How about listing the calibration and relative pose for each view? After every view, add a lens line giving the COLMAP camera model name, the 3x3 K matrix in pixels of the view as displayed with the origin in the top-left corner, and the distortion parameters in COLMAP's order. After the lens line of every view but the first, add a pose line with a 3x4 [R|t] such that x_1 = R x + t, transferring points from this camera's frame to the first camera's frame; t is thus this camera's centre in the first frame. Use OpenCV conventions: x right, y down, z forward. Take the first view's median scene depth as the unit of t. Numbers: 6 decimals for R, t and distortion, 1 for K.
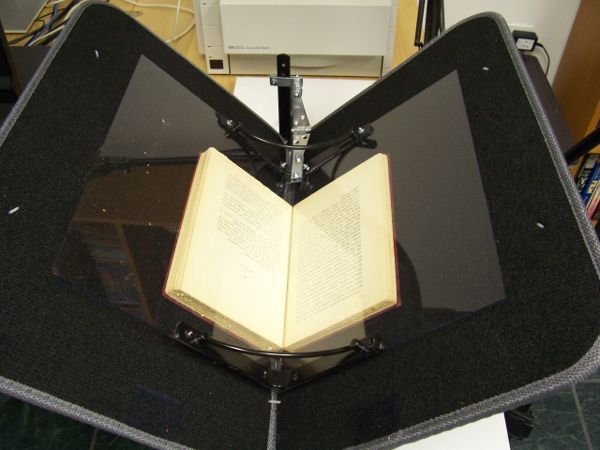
lens RADIAL K [[625.6, 0, 300.0], [0, 625.6, 225.0], [0, 0, 1]] dist [-0.227547, 0.297740]
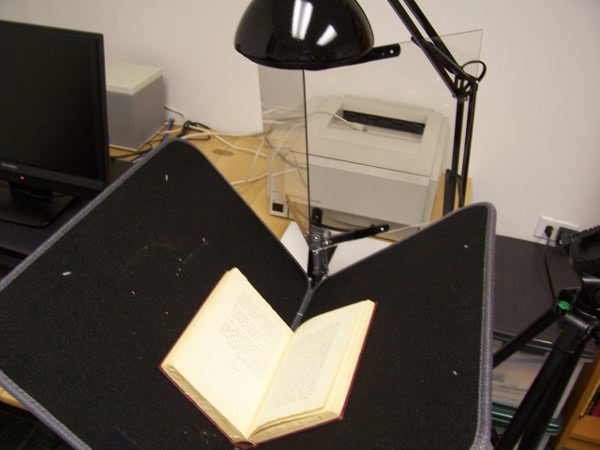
lens RADIAL K [[625.6, 0, 300.0], [0, 625.6, 225.0], [0, 0, 1]] dist [-0.227547, 0.297740]
pose [[0.968142, 0.187000, -0.166529, 0.173212], [-0.222104, 0.948411, -0.226243, 0.046494], [0.115630, 0.256022, 0.959730, -0.199251]]
